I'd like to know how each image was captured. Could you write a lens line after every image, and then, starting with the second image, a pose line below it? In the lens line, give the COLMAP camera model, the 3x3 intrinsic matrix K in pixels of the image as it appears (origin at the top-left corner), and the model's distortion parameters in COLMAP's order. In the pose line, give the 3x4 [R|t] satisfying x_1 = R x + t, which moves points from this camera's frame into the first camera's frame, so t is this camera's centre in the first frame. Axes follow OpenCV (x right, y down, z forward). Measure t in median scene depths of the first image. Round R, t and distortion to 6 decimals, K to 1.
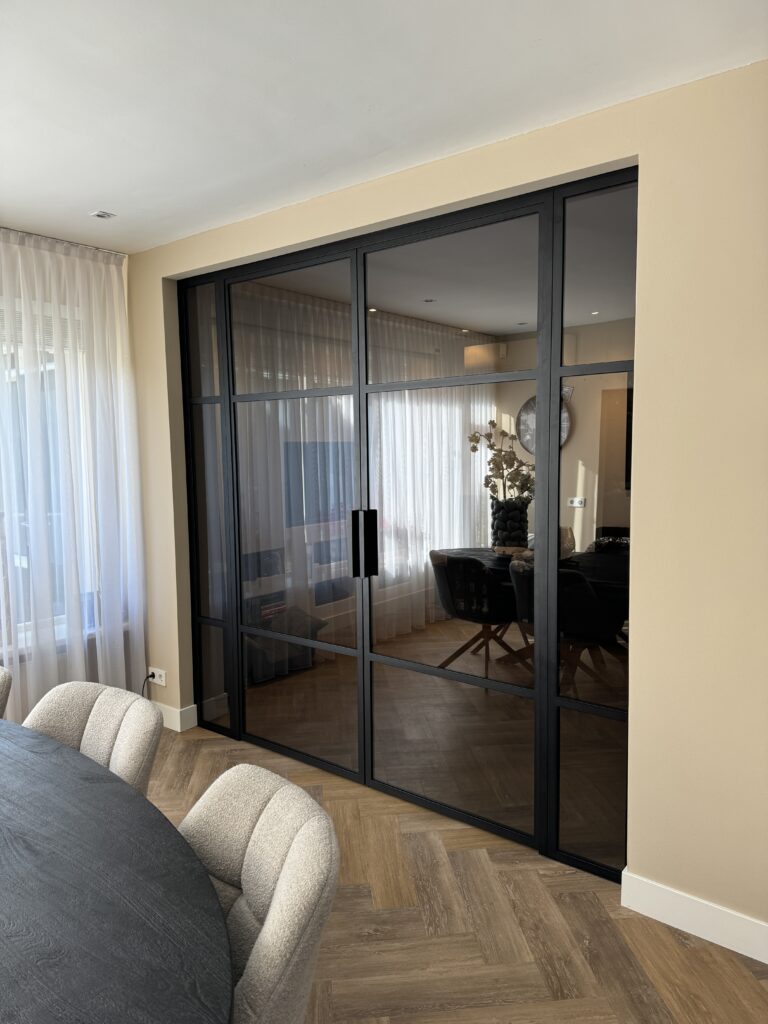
lens RADIAL K [[722.3, 0, 384.0], [0, 722.3, 512.0], [0, 0, 1]] dist [0.038112, -0.037875]
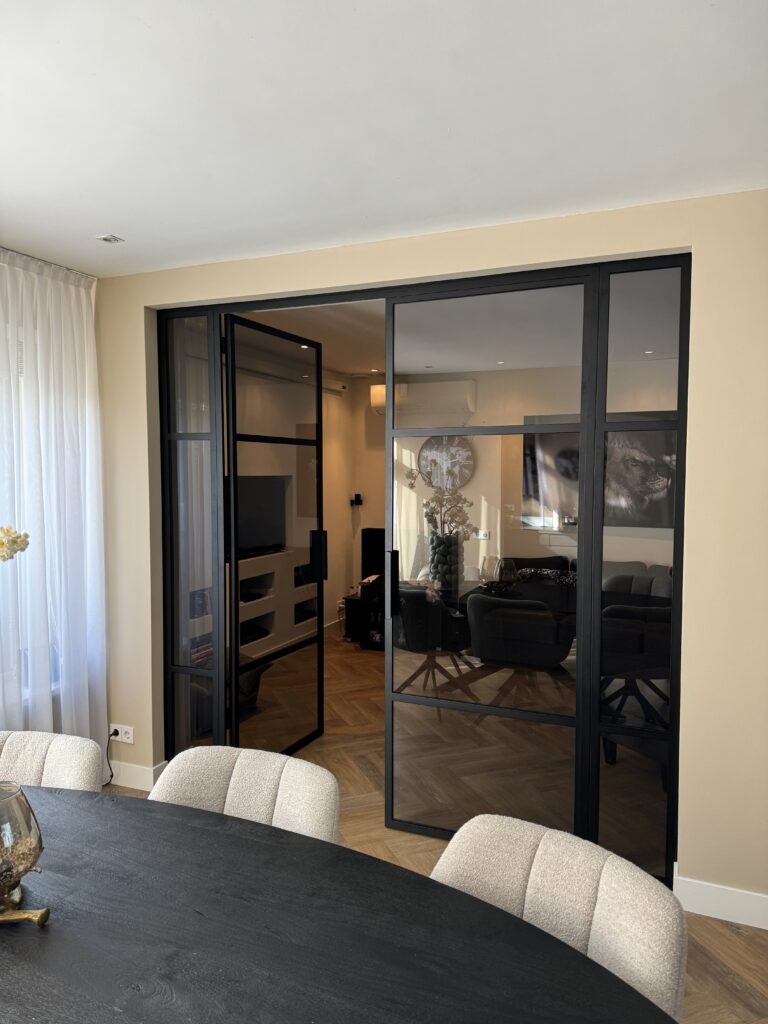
lens RADIAL K [[722.3, 0, 384.0], [0, 722.3, 512.0], [0, 0, 1]] dist [0.038112, -0.037875]
pose [[0.963364, -0.001448, 0.268193, -0.245528], [0.011342, 0.999311, -0.035345, -0.017394], [-0.267956, 0.037092, 0.962717, 0.016982]]
